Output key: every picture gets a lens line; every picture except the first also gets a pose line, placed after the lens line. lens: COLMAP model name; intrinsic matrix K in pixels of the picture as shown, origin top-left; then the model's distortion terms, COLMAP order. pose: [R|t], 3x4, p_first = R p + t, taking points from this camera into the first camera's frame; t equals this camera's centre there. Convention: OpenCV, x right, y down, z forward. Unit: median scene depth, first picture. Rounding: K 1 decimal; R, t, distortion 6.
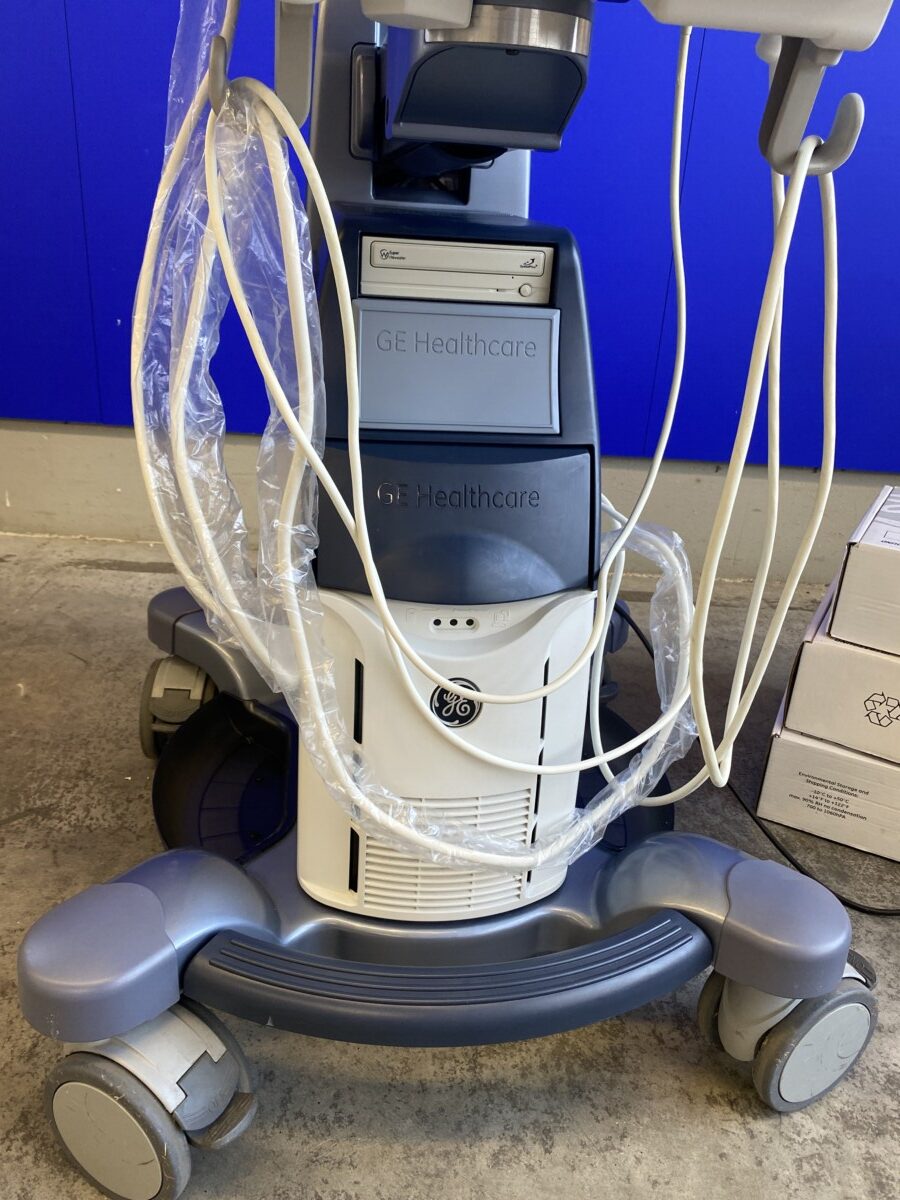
lens RADIAL K [[931.3, 0, 432.1], [0, 931.3, 588.8], [0, 0, 1]] dist [0.010544, -0.013553]
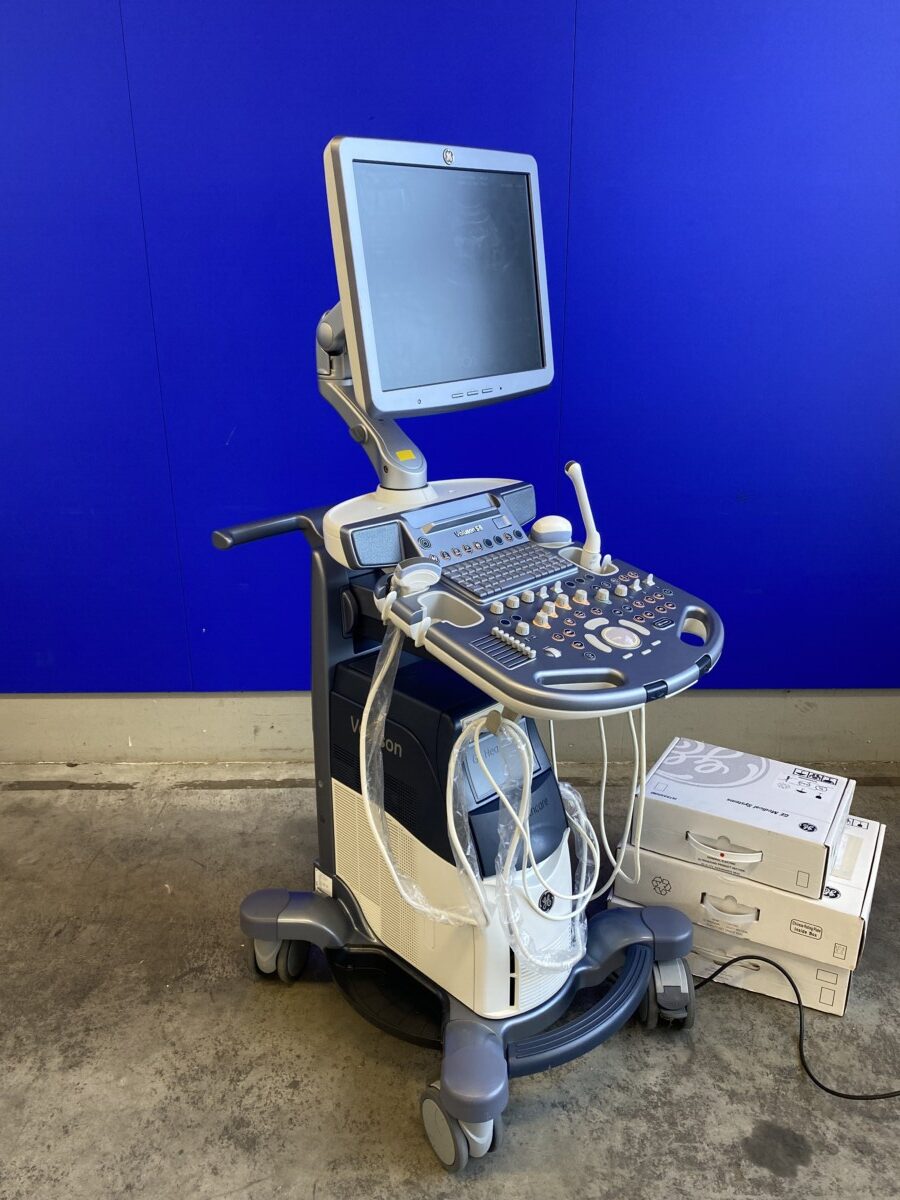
lens RADIAL K [[931.3, 0, 427.2], [0, 931.3, 598.1], [0, 0, 1]] dist [0.010544, -0.013553]
pose [[0.998109, -0.060770, -0.009203, 0.082974], [0.060061, 0.996145, -0.063941, -0.341596], [0.013053, 0.063268, 0.997911, -0.854408]]
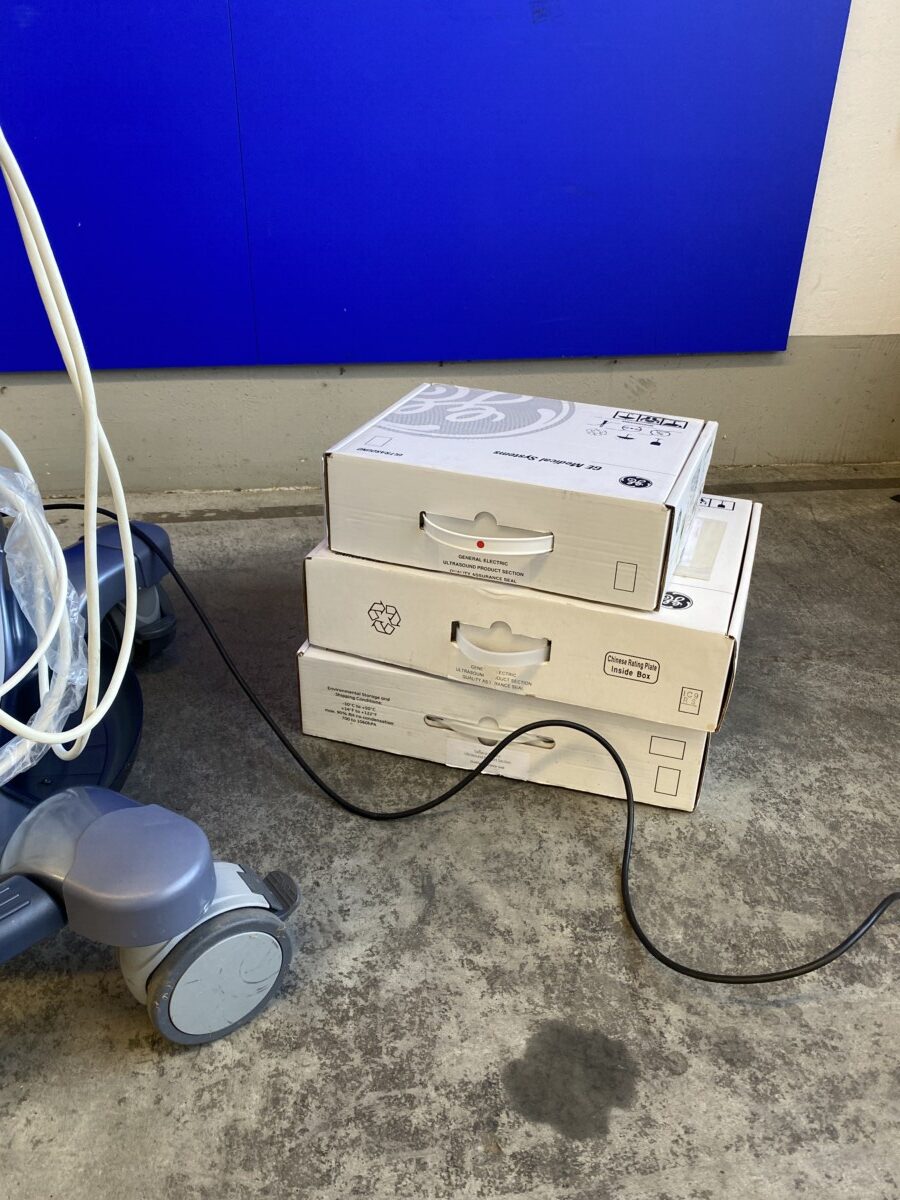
lens RADIAL K [[931.3, 0, 421.5], [0, 931.3, 587.5], [0, 0, 1]] dist [0.010544, -0.013553]
pose [[0.985316, -0.119435, 0.122013, 0.412160], [0.105828, 0.987999, 0.112508, -0.010634], [-0.133986, -0.097944, 0.986131, 0.017295]]
